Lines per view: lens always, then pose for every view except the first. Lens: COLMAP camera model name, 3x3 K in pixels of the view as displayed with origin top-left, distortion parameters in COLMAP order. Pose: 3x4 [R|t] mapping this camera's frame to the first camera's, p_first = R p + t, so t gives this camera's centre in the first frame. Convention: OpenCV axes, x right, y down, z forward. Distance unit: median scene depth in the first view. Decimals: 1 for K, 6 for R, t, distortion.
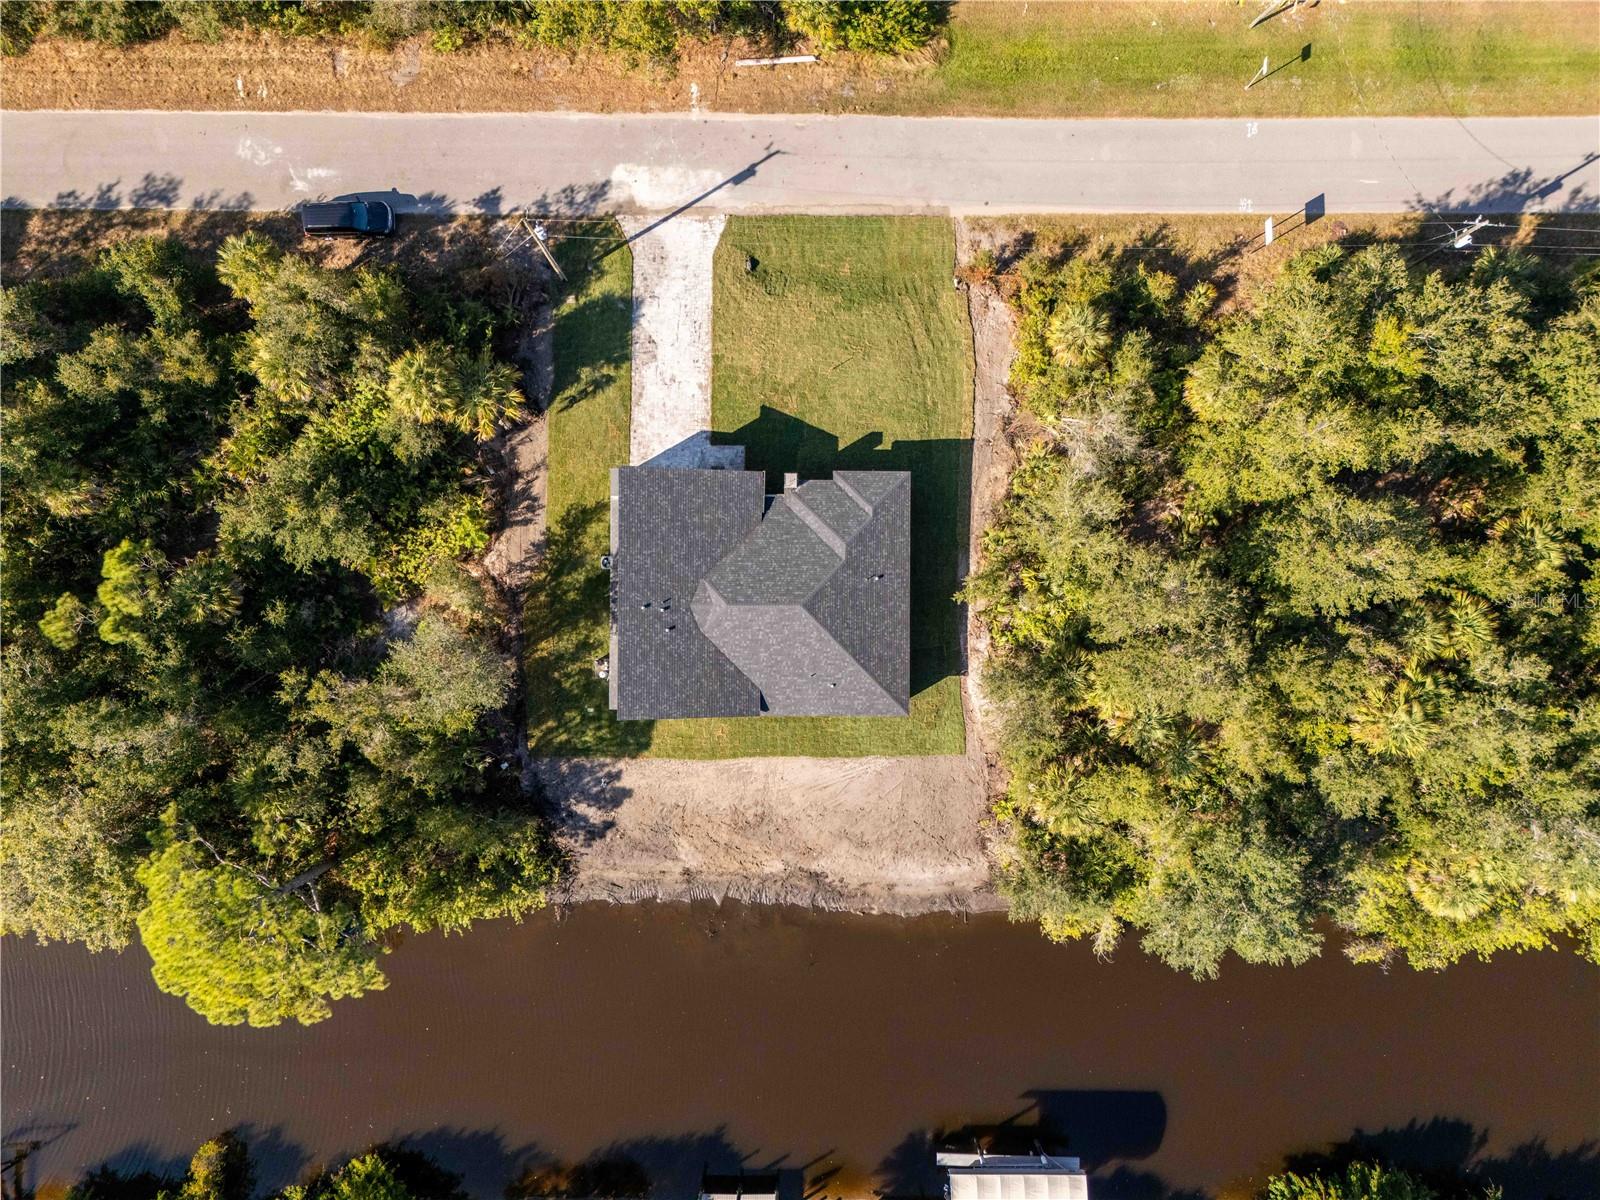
lens RADIAL K [[1171.5, 0, 800.0], [0, 1171.5, 600.0], [0, 0, 1]] dist [0.061515, -0.053697]
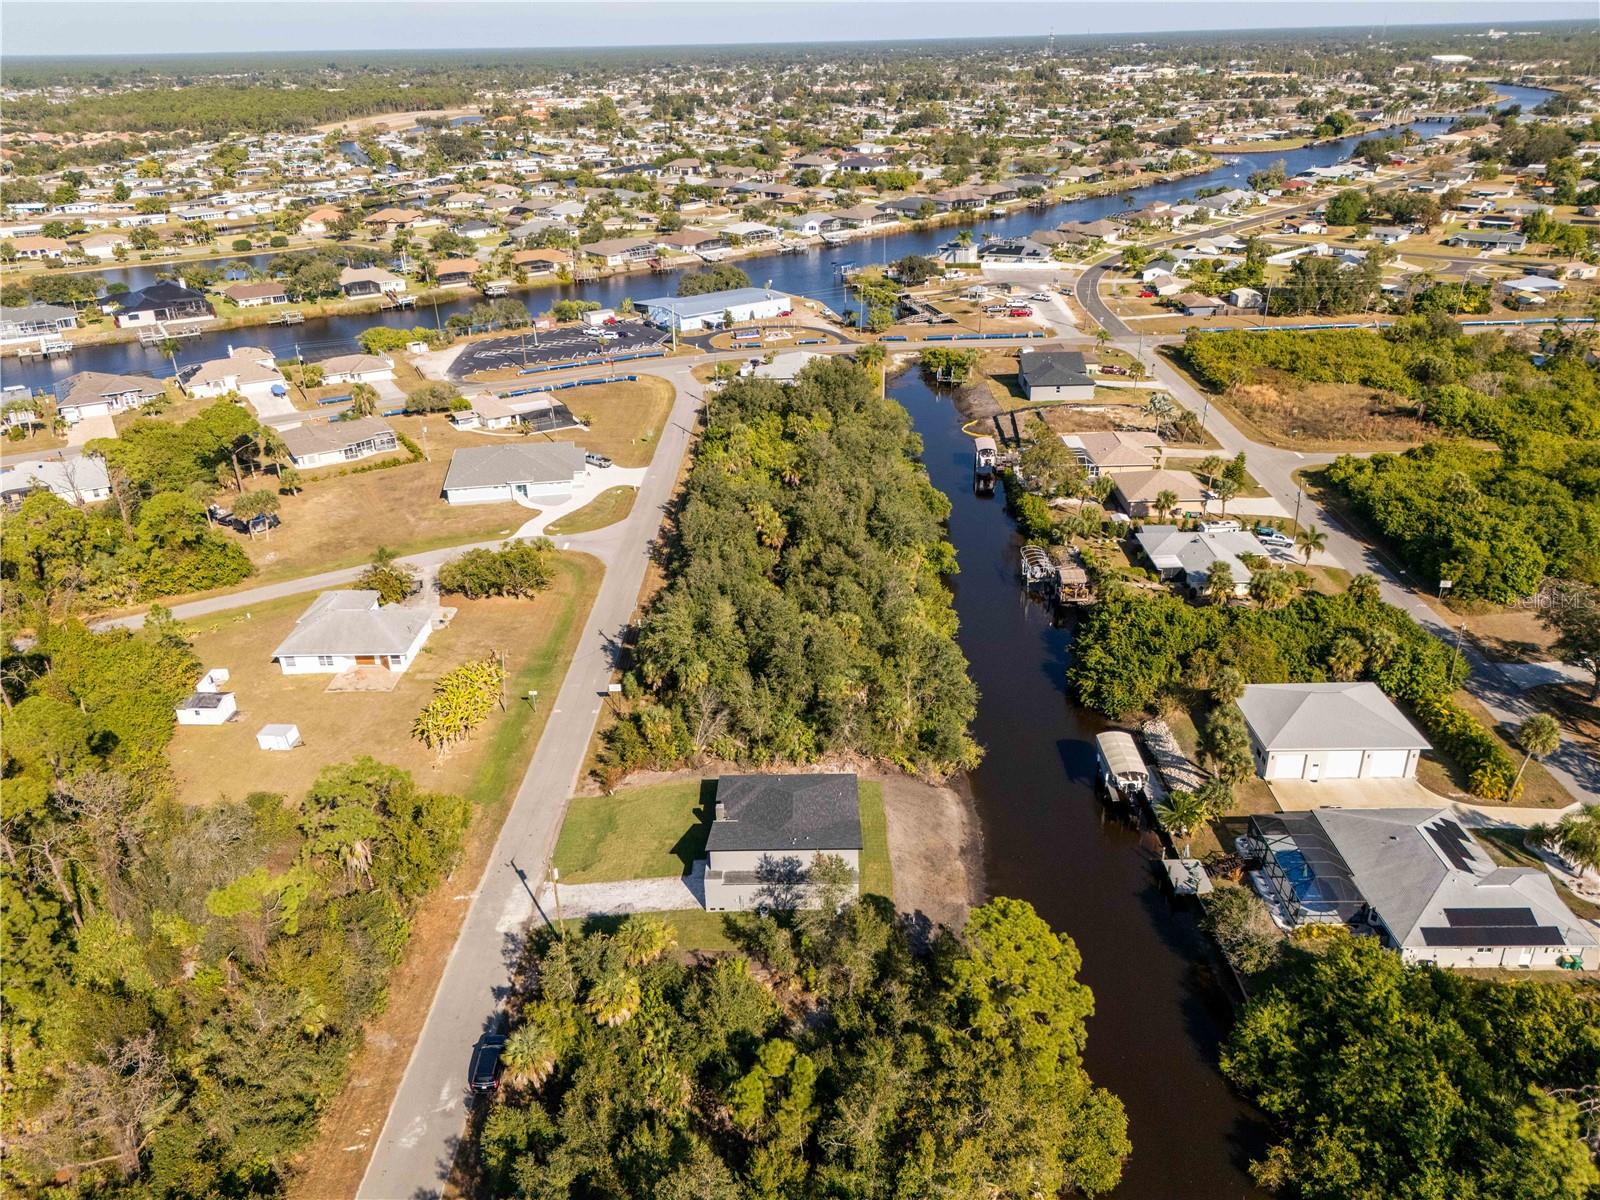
lens RADIAL K [[1171.5, 0, 800.0], [0, 1171.5, 600.0], [0, 0, 1]] dist [0.061515, -0.053697]
pose [[0.006870, -0.426931, 0.904258, -1.323595], [0.999923, -0.006417, -0.010627, 0.031576], [0.010339, 0.904261, 0.426854, -0.000532]]
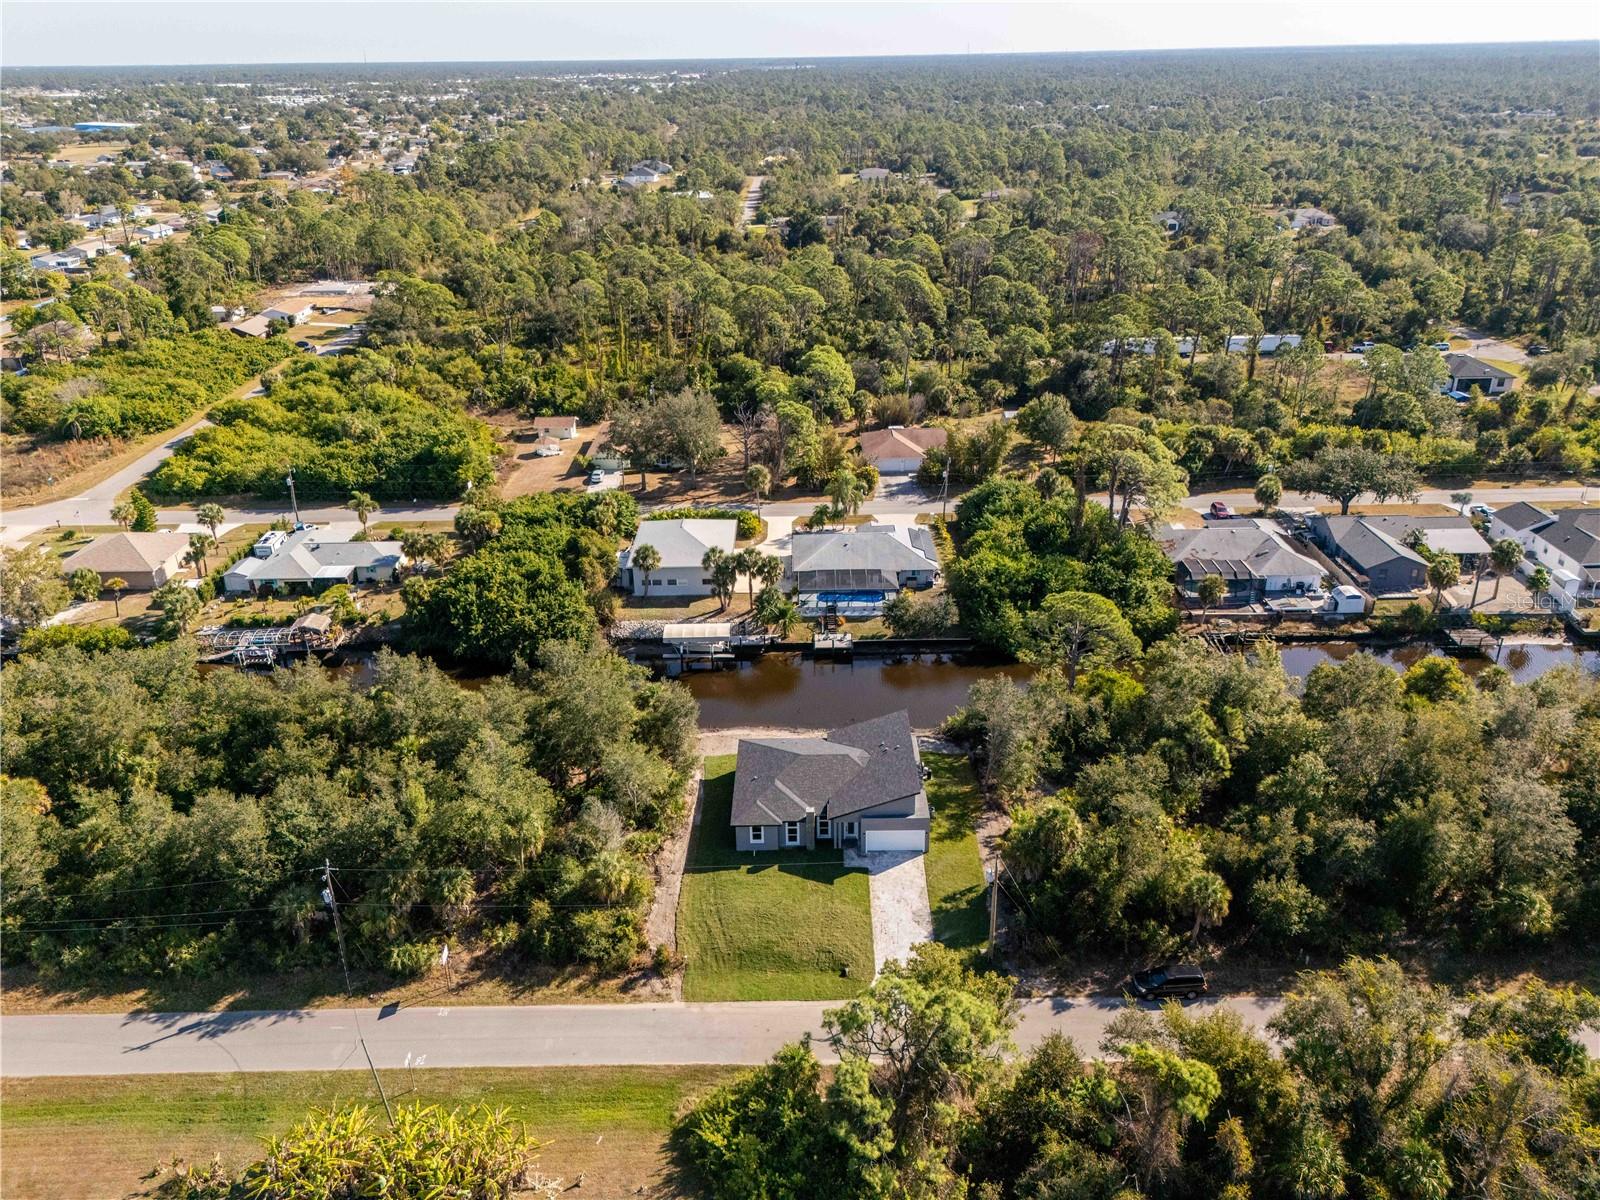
lens RADIAL K [[1171.5, 0, 800.0], [0, 1171.5, 600.0], [0, 0, 1]] dist [0.061515, -0.053697]
pose [[-0.999879, 0.014925, 0.004346, -0.004576], [-0.002119, -0.407842, 0.913050, -1.288603], [0.015400, 0.912930, 0.407824, 0.117635]]
